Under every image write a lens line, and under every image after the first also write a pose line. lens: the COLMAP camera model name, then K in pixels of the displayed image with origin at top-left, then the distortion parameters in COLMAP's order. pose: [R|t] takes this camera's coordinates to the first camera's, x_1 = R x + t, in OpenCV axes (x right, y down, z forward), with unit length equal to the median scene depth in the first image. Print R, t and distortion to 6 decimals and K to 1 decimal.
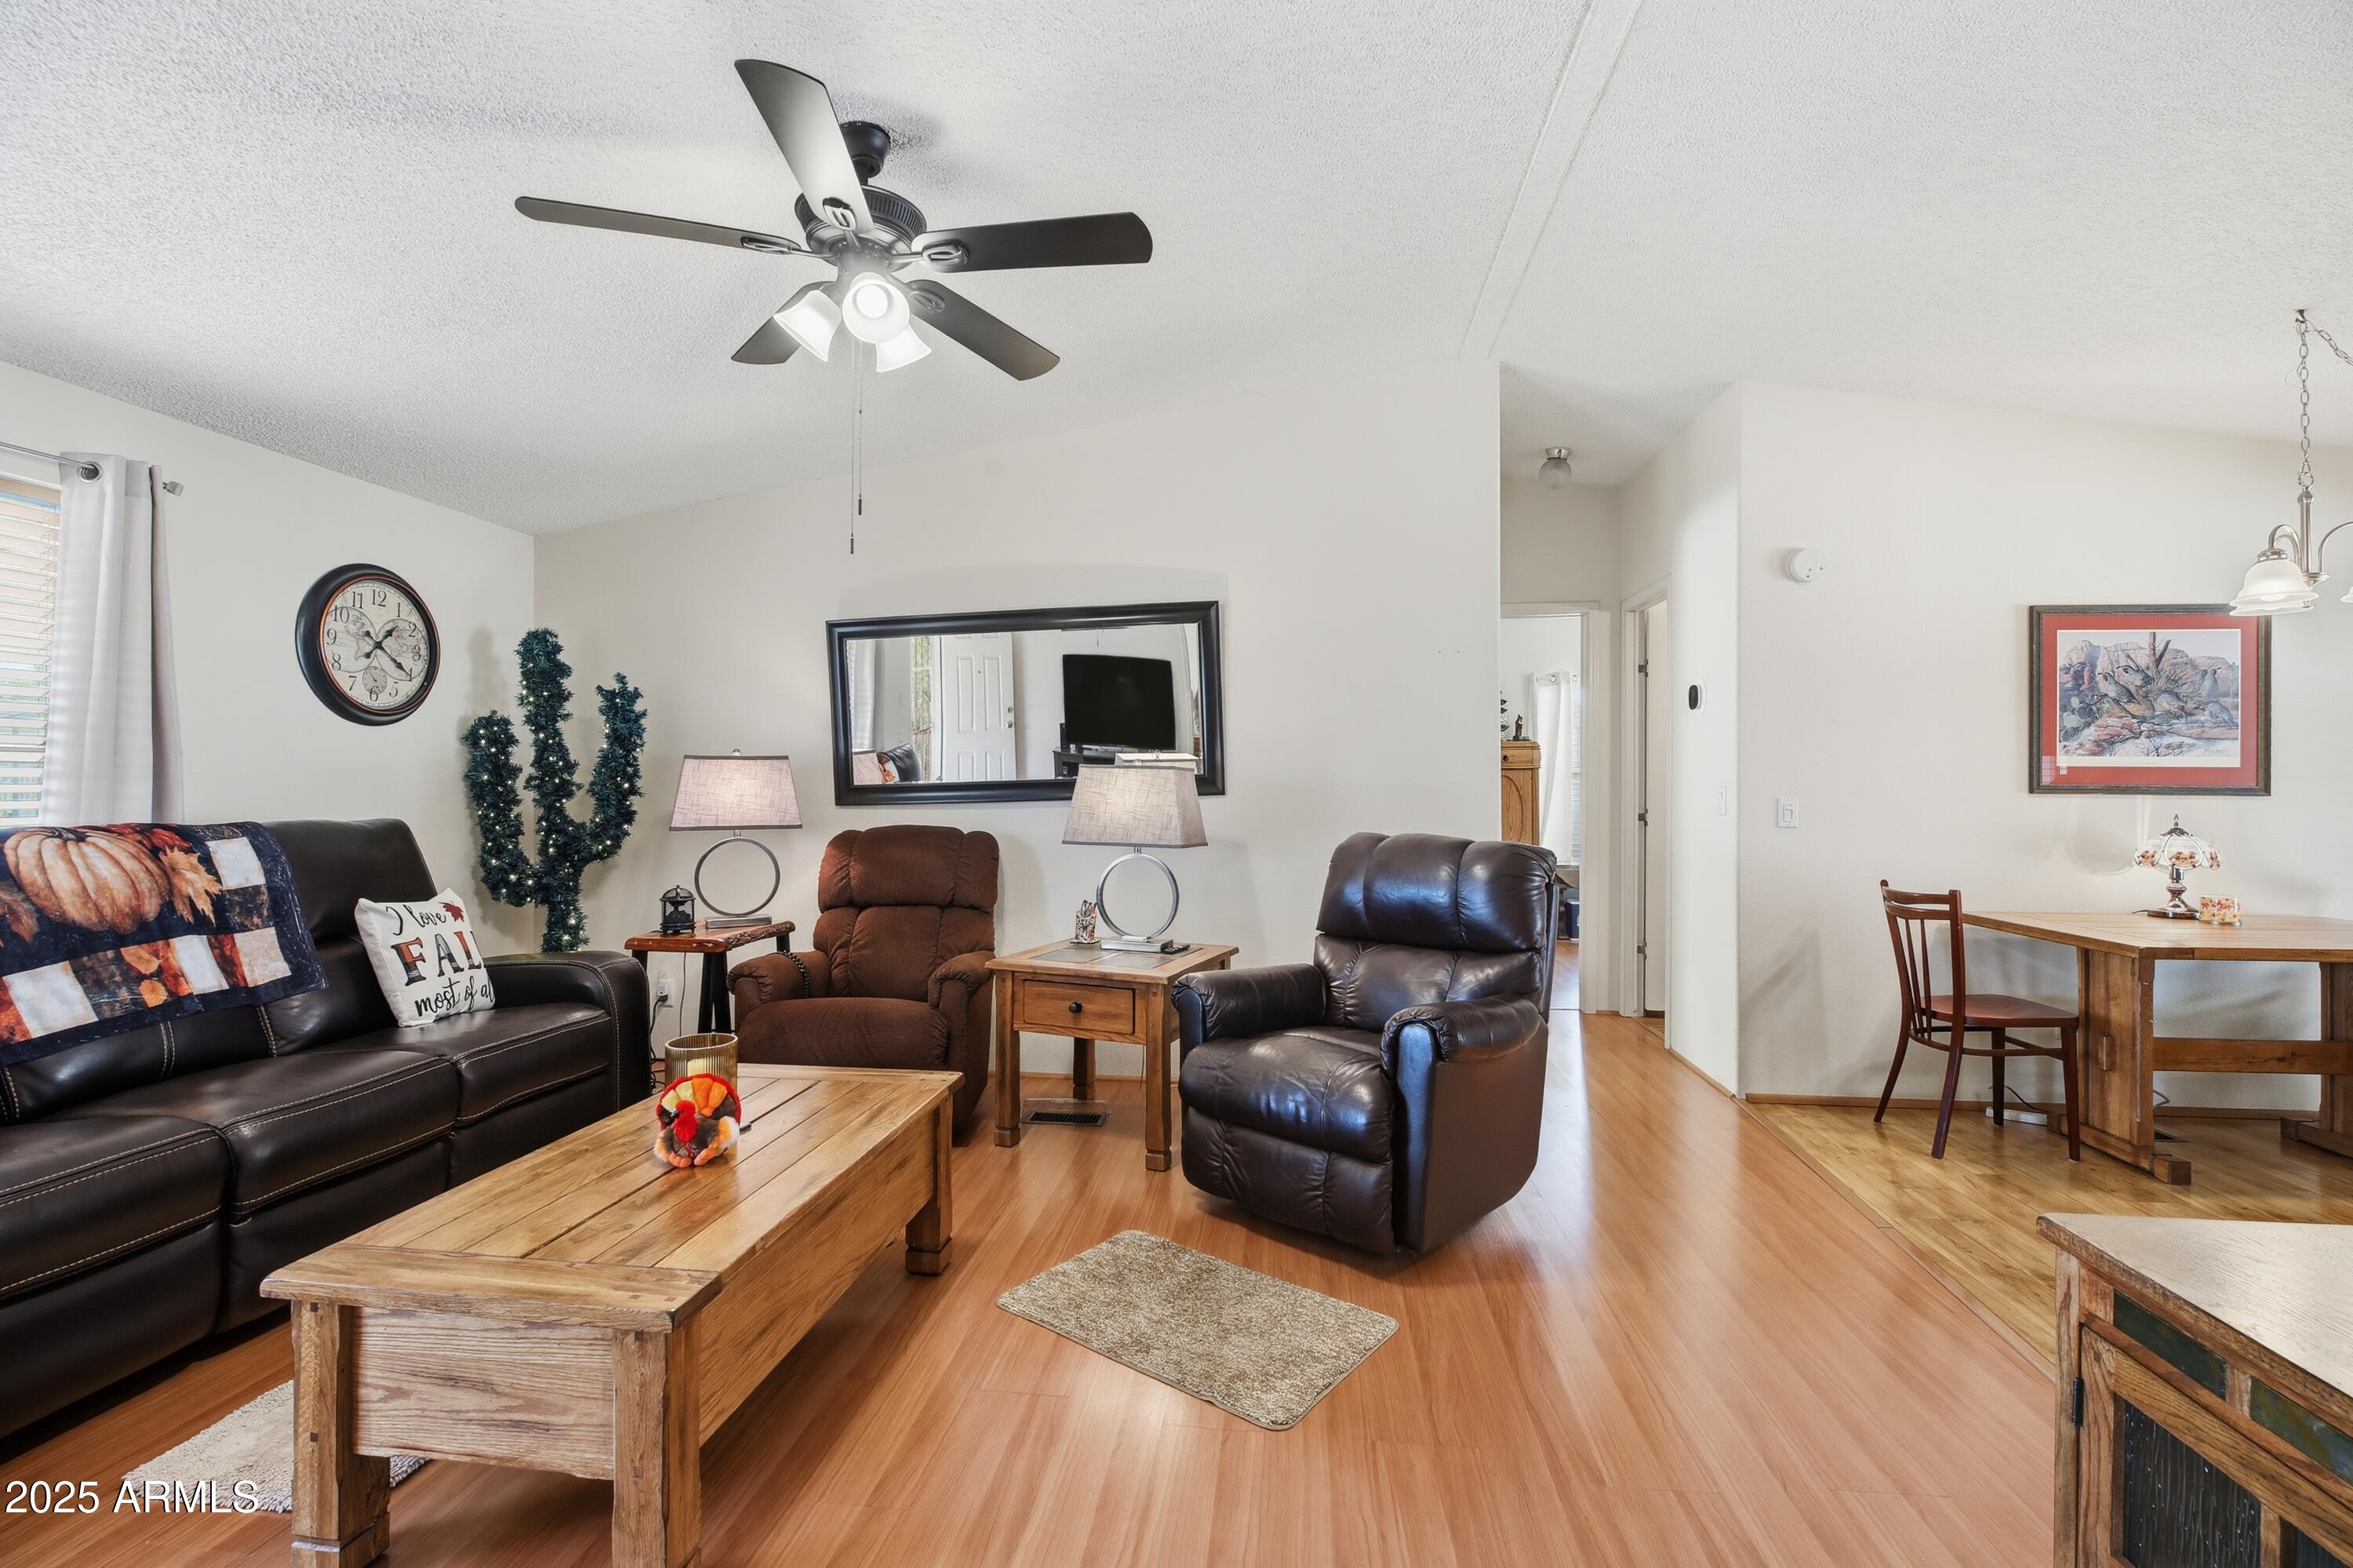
lens RADIAL K [[1056.7, 0, 1185.9], [0, 1056.7, 775.9], [0, 0, 1]] dist [-0.008220, -0.003595]
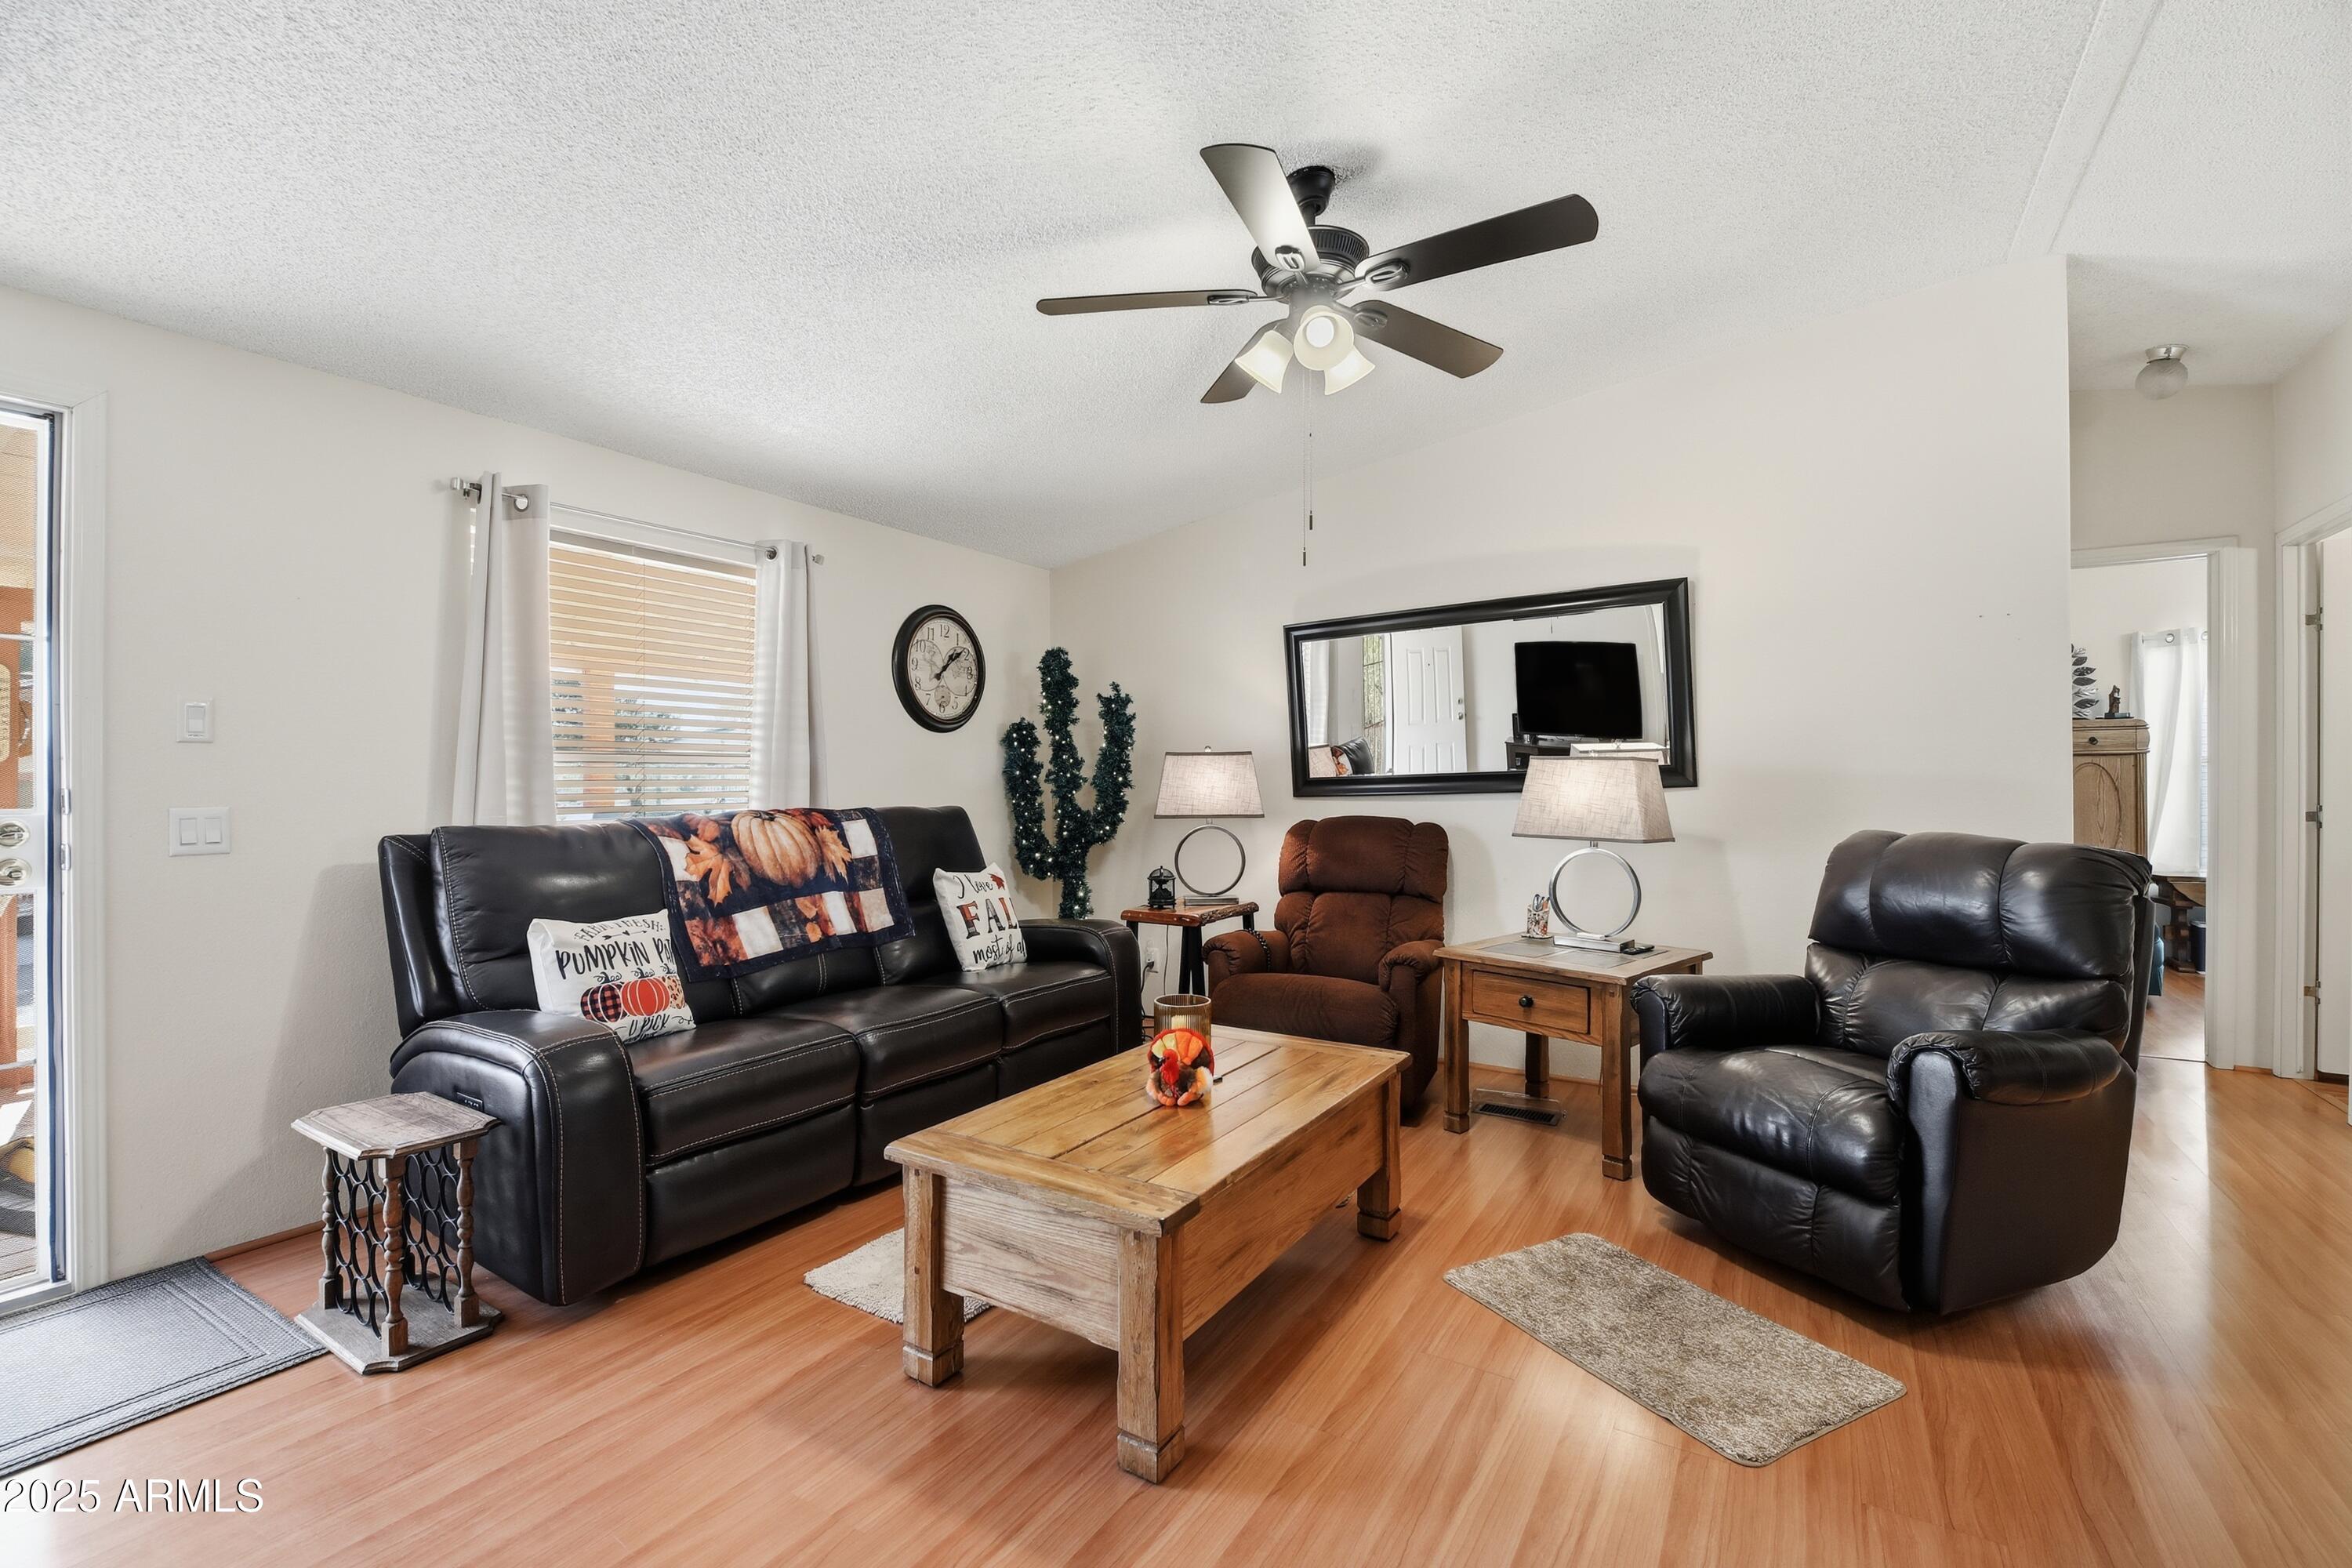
lens RADIAL K [[1056.2, 0, 1167.4], [0, 1056.2, 770.3], [0, 0, 1]] dist [-0.008220, -0.003595]
pose [[0.904617, -0.006604, -0.426173, 0.013666], [0.007666, 0.999970, 0.000778, -0.001098], [0.426156, -0.003970, 0.904641, -0.035307]]
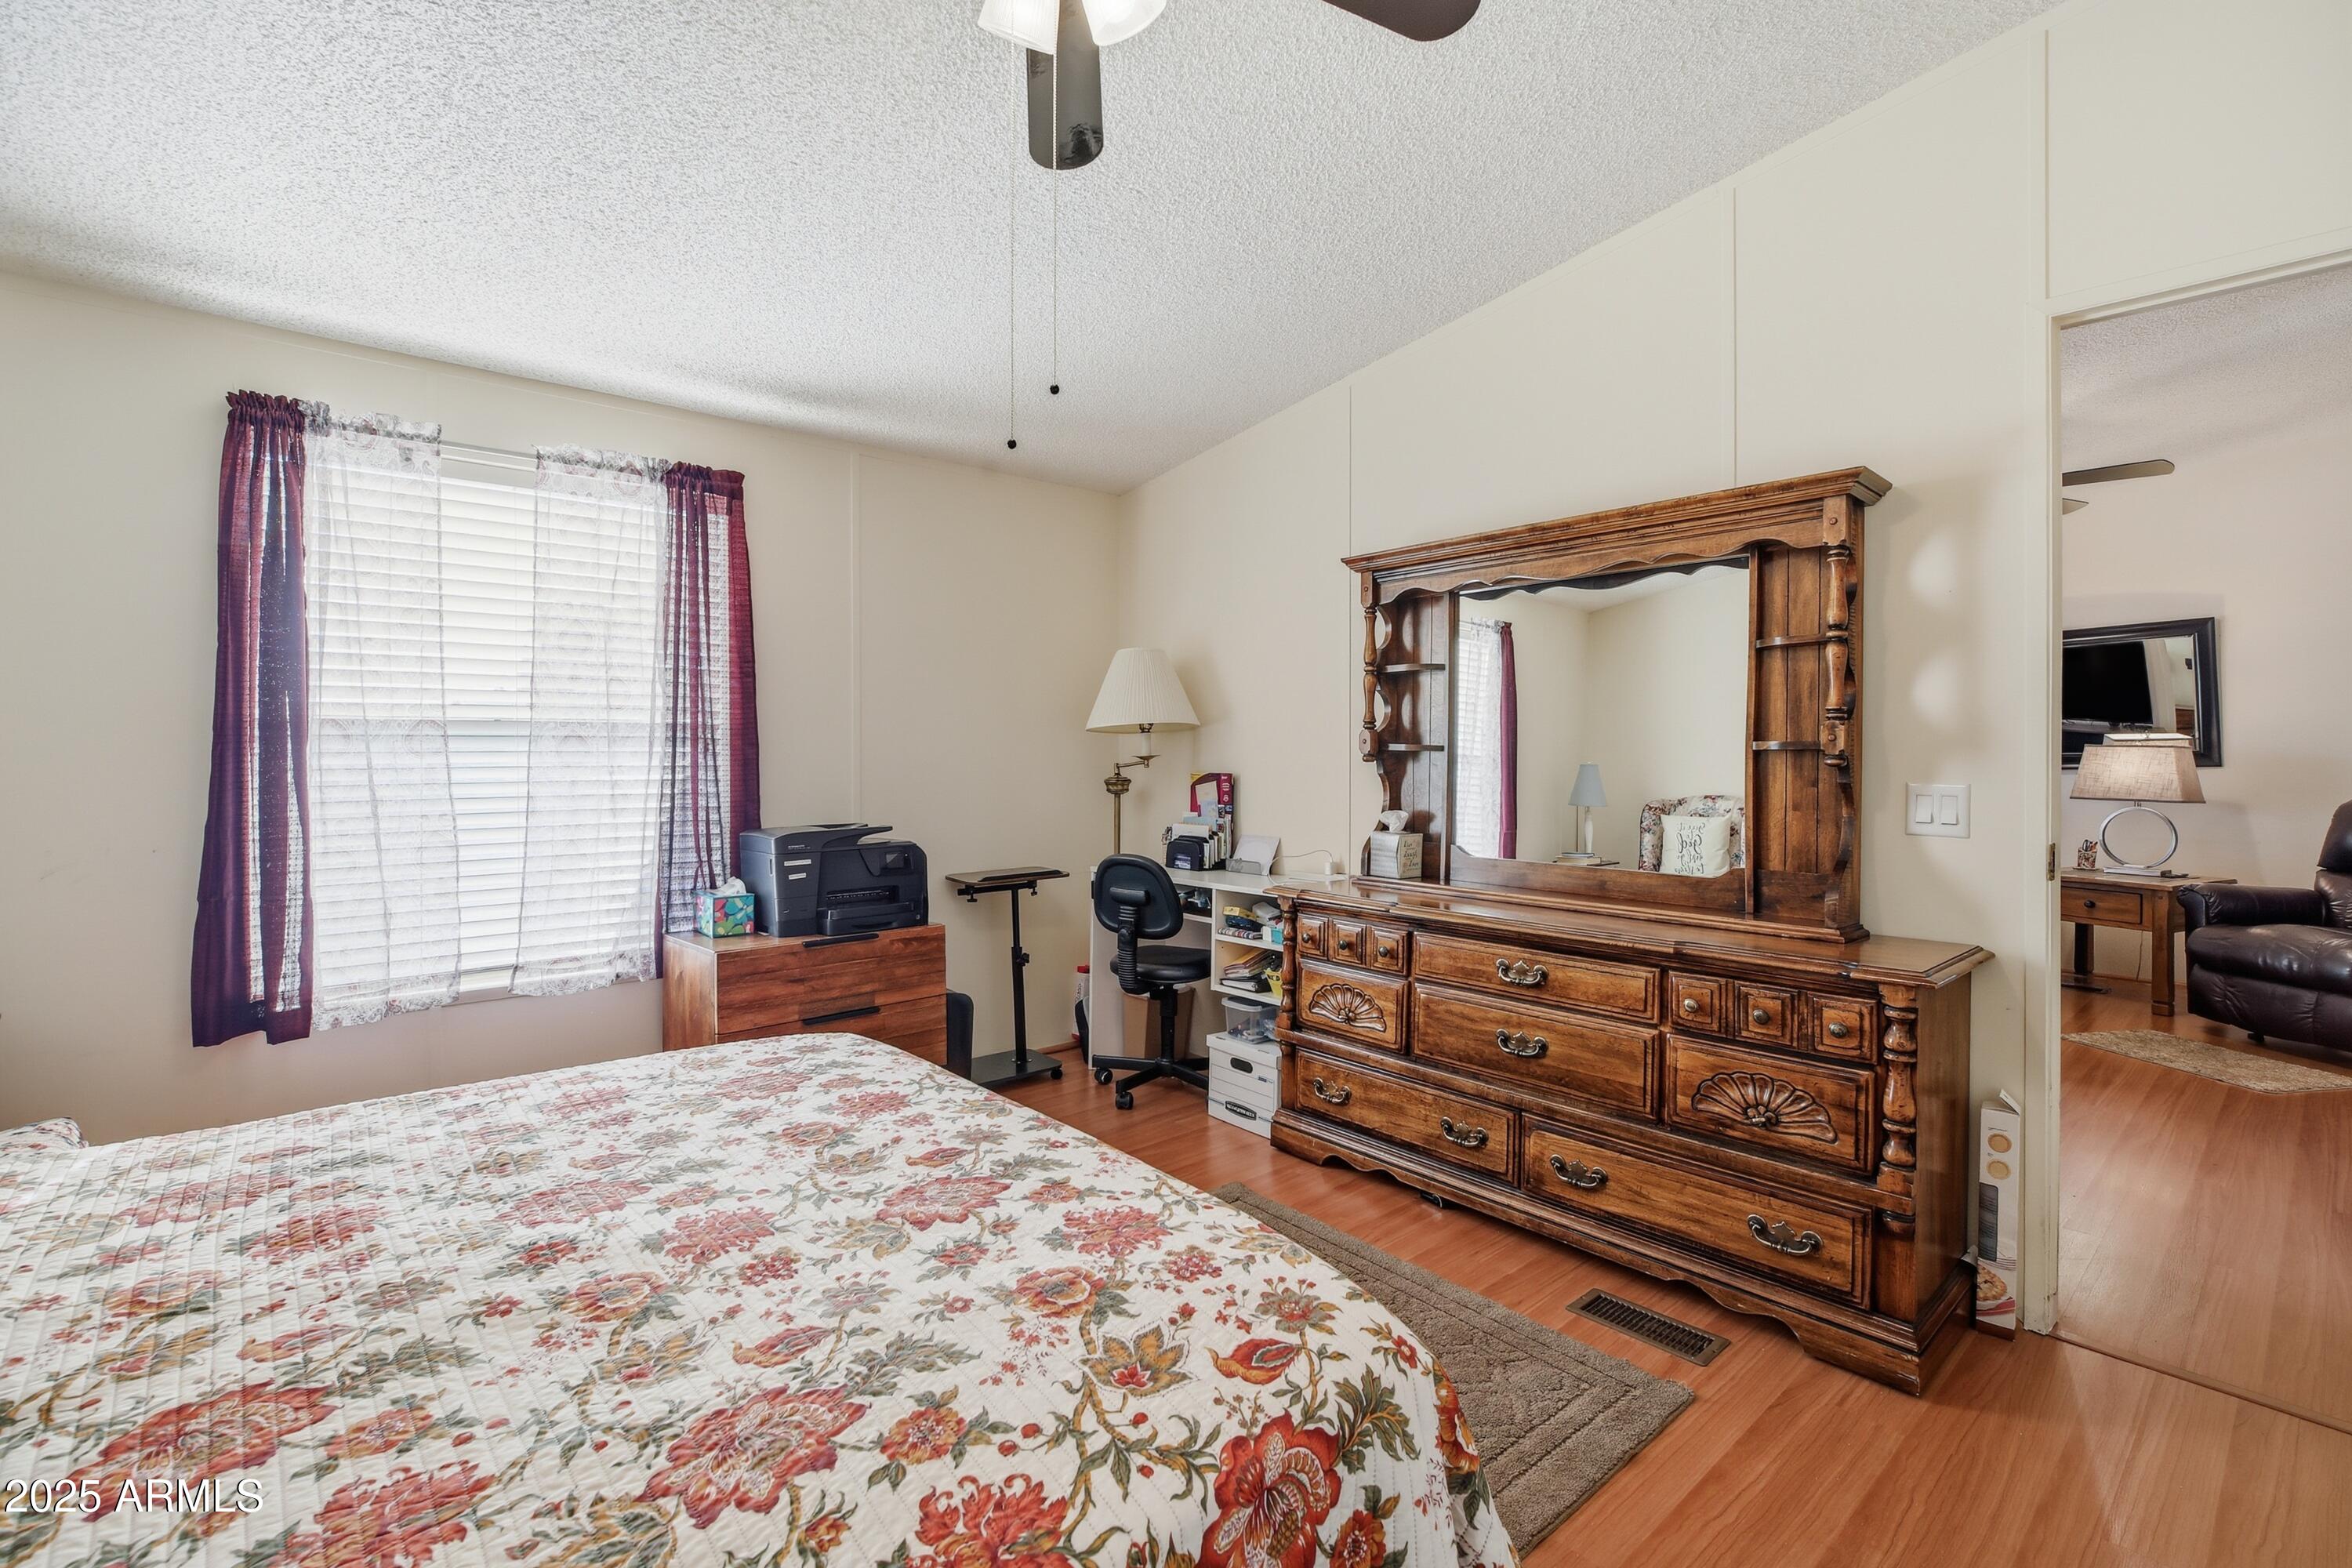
lens RADIAL K [[1056.2, 0, 1141.5], [0, 1056.2, 749.3], [0, 0, 1]] dist [-0.008220, -0.003595]
pose [[0.726287, -0.001564, -0.687390, -0.058713], [0.004068, 0.999990, 0.002023, -0.013434], [0.687380, -0.004265, 0.726286, -1.042568]]
